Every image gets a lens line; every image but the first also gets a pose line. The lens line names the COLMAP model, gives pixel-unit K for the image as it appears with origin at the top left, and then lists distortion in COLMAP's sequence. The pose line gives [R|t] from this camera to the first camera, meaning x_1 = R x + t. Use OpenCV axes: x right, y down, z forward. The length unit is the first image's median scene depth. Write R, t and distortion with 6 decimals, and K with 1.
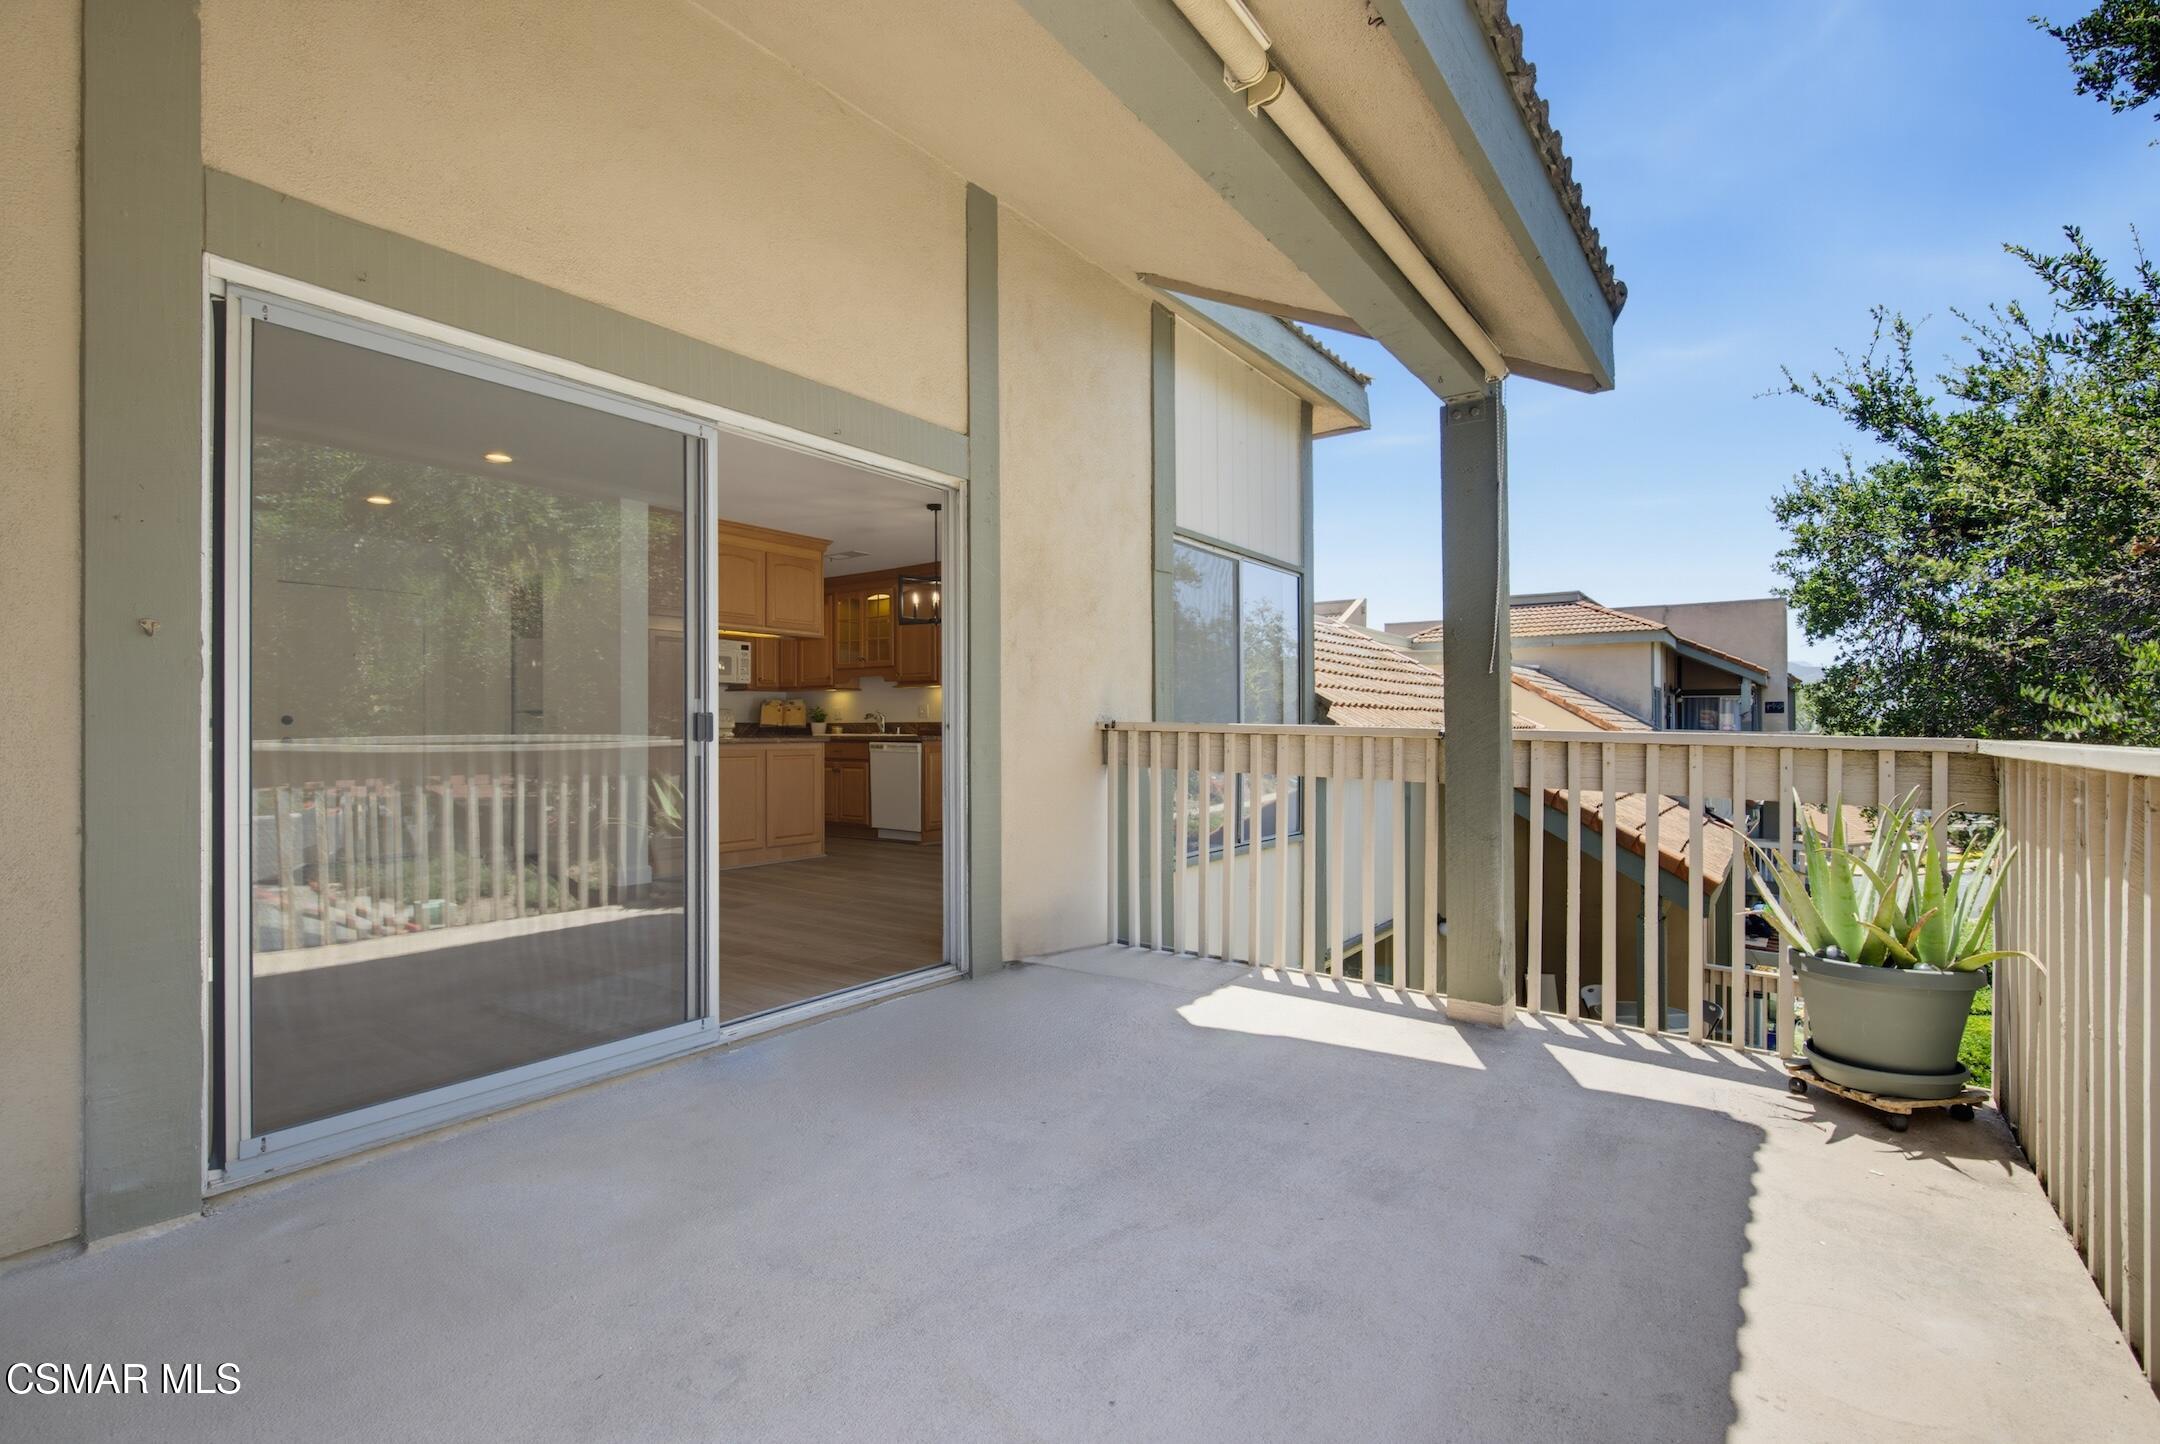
lens RADIAL K [[977.6, 0, 1071.7], [0, 977.6, 723.3], [0, 0, 1]] dist [0.000843, -0.000569]
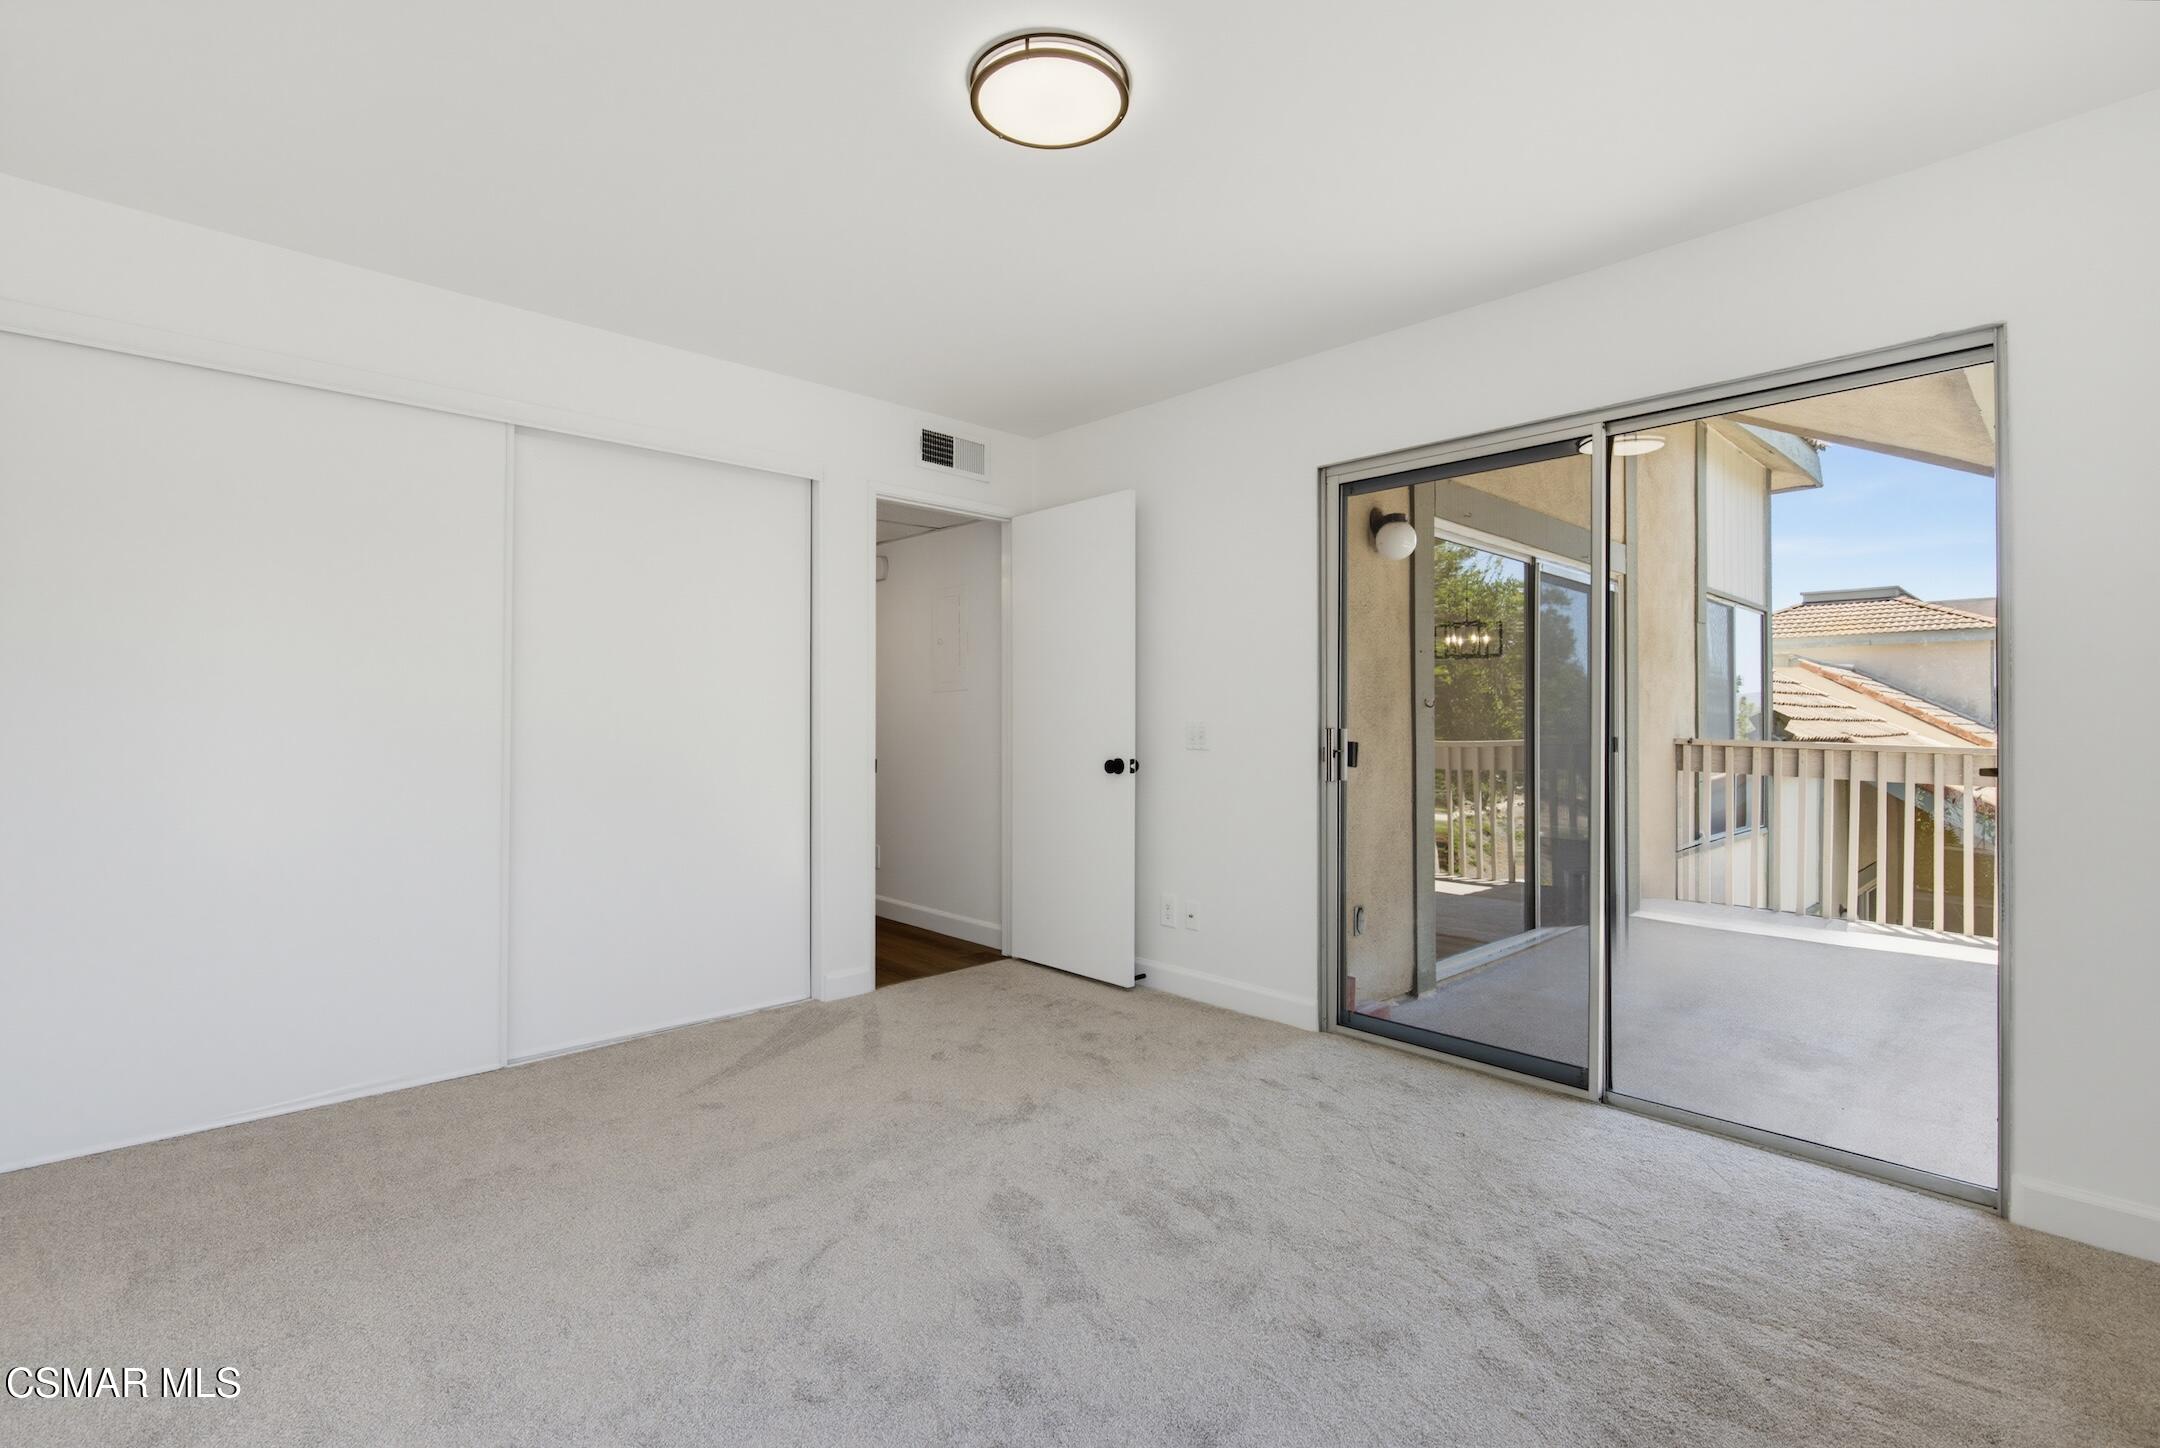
lens RADIAL K [[977.6, 0, 1075.3], [0, 977.6, 726.3], [0, 0, 1]] dist [0.000843, -0.000569]
pose [[0.982704, 0.005708, -0.185095, -0.367377], [-0.004034, 0.999947, 0.009420, -0.018918], [0.185139, -0.008511, 0.982675, -0.334965]]
